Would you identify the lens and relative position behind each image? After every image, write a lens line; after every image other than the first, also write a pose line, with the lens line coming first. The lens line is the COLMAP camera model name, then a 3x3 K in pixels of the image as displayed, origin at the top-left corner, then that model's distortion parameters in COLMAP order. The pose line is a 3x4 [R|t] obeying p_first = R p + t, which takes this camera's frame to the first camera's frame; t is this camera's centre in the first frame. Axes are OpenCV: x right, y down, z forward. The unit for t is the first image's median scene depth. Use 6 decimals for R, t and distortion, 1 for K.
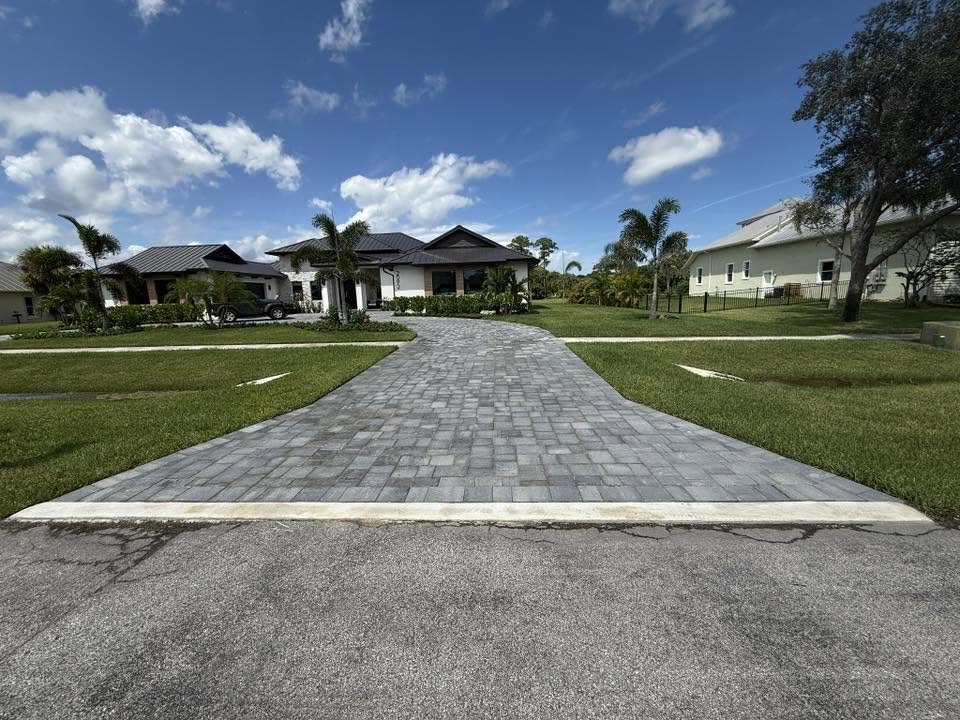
lens RADIAL K [[380.7, 0, 477.4], [0, 380.7, 360.1], [0, 0, 1]] dist [0.000184, -0.000283]
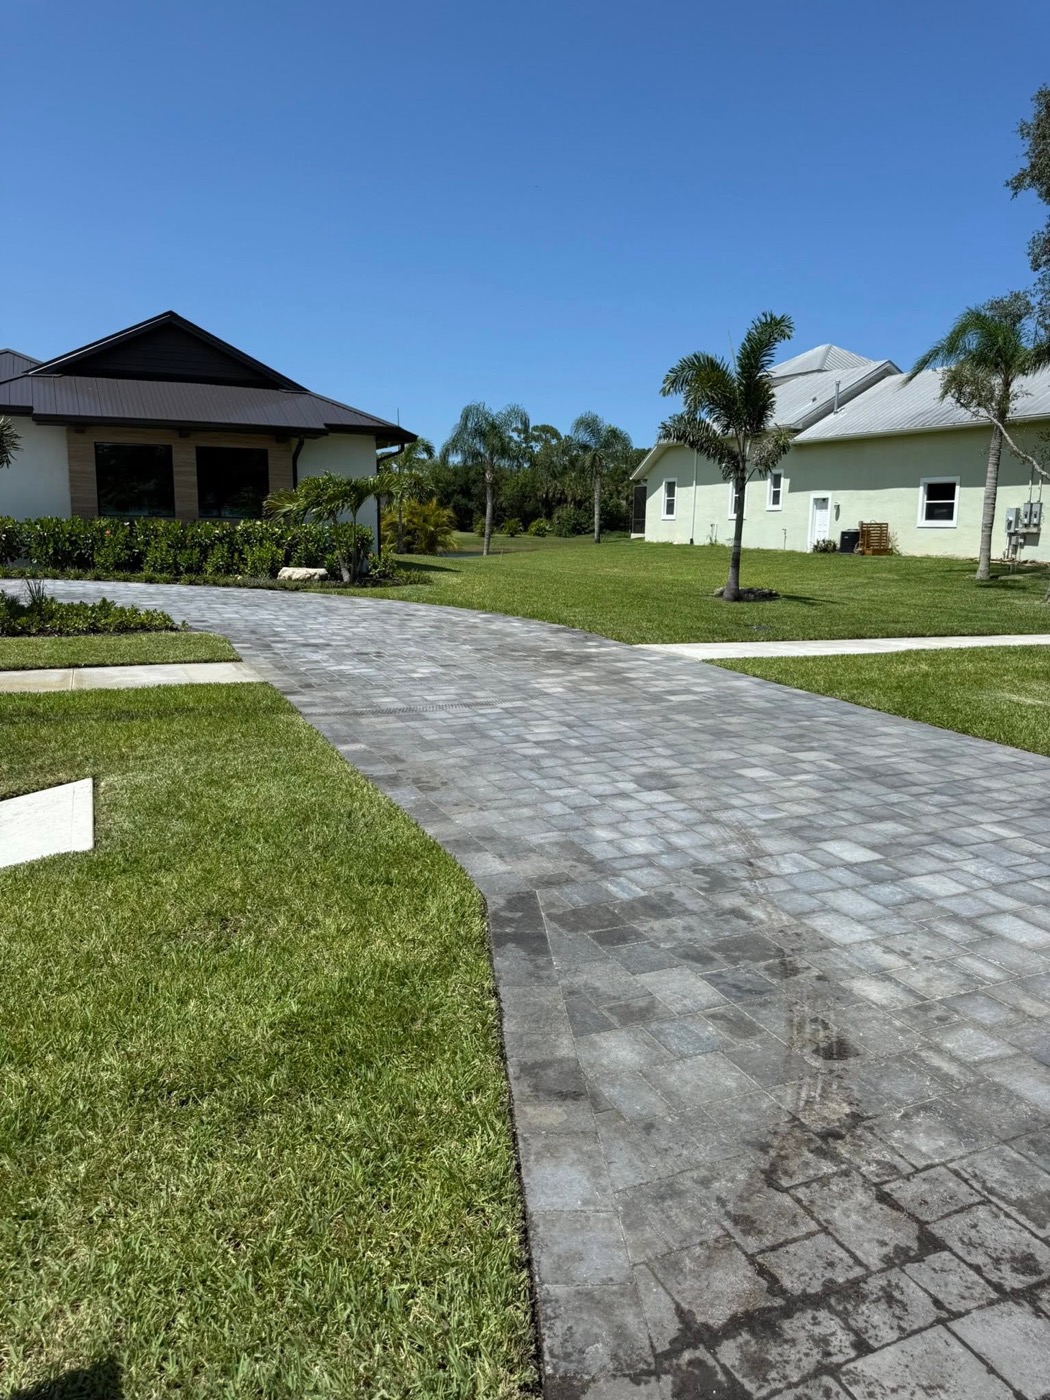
lens RADIAL K [[990.4, 0, 525.0], [0, 990.4, 700.0], [0, 0, 1]] dist [0.092682, -0.137522]
pose [[0.895789, -0.037570, 0.442888, -0.181608], [0.035893, 0.999282, 0.012171, -0.010131], [-0.443027, 0.004994, 0.896494, 0.071499]]
